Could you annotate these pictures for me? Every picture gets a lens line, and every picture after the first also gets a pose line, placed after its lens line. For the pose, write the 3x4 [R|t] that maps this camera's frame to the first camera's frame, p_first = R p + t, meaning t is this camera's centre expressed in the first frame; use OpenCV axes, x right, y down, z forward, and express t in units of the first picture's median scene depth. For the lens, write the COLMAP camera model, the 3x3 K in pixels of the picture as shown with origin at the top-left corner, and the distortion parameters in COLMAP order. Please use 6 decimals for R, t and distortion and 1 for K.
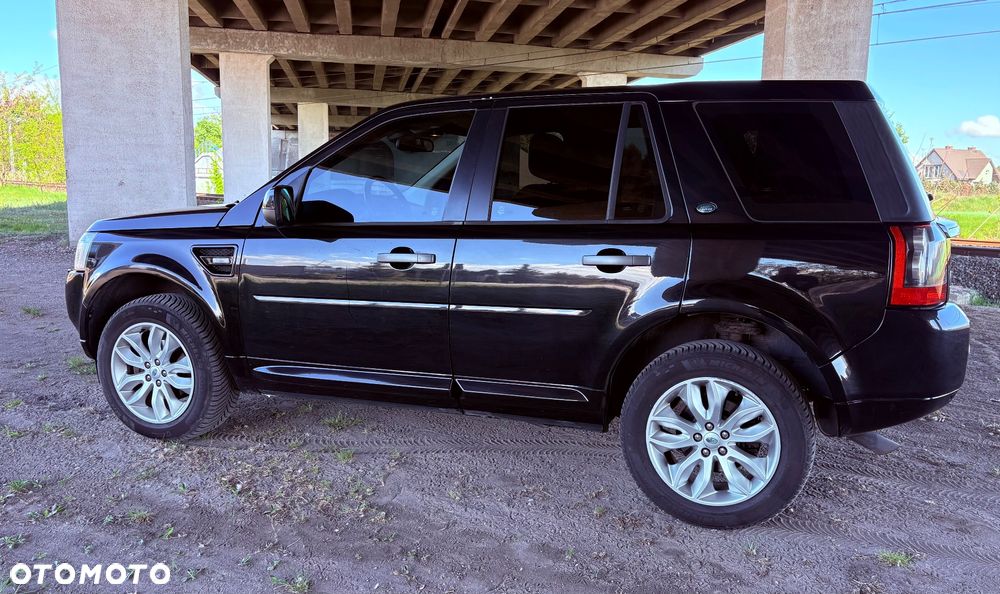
lens RADIAL K [[813.9, 0, 532.2], [0, 813.9, 293.6], [0, 0, 1]] dist [0.019103, 0.002877]
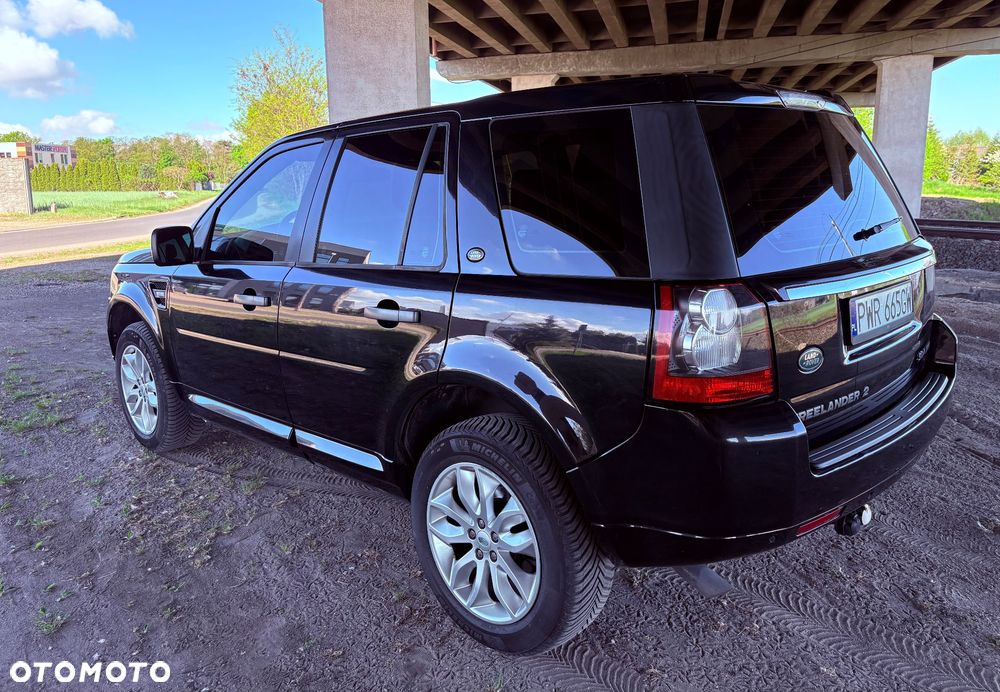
lens RADIAL K [[757.2, 0, 493.9], [0, 757.2, 323.1], [0, 0, 1]] dist [0.036860, -0.040645]
pose [[0.903688, 0.039688, -0.426348, 0.433627], [-0.020827, 0.998591, 0.048811, -0.058263], [0.427684, -0.035230, 0.903241, 0.263830]]
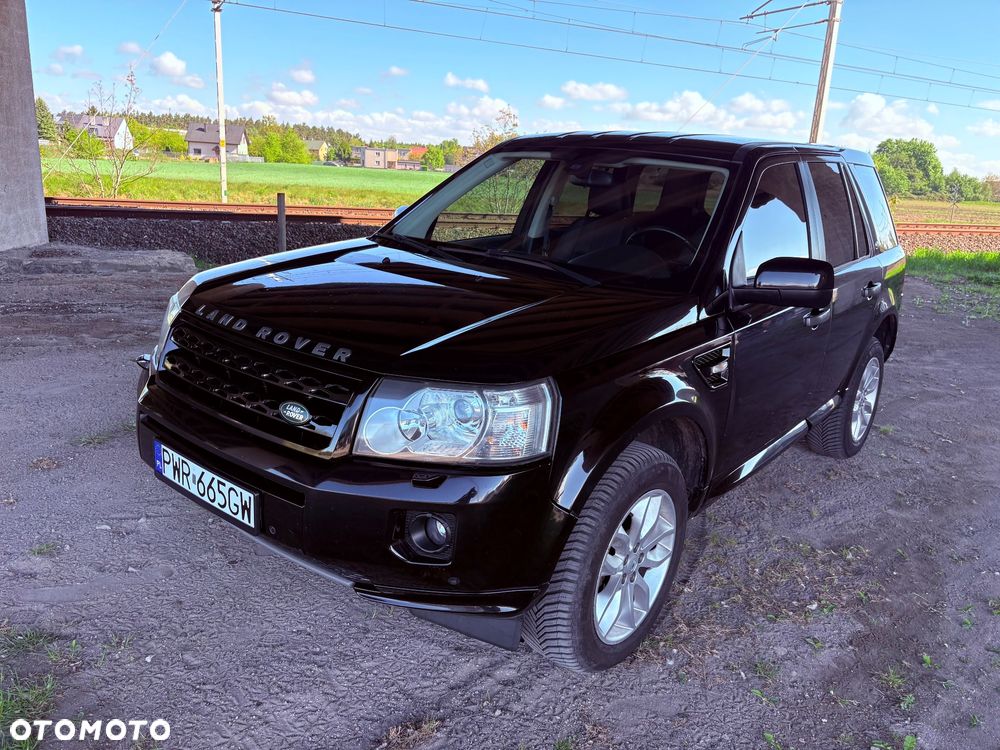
lens RADIAL K [[760.3, 0, 499.6], [0, 760.3, 385.4], [0, 0, 1]] dist [0.015305, -0.007208]
pose [[0.338828, -0.262531, 0.903479, -1.017810], [0.079183, 0.964831, 0.250663, -0.200596], [-0.937511, -0.013392, 0.347699, 0.910036]]
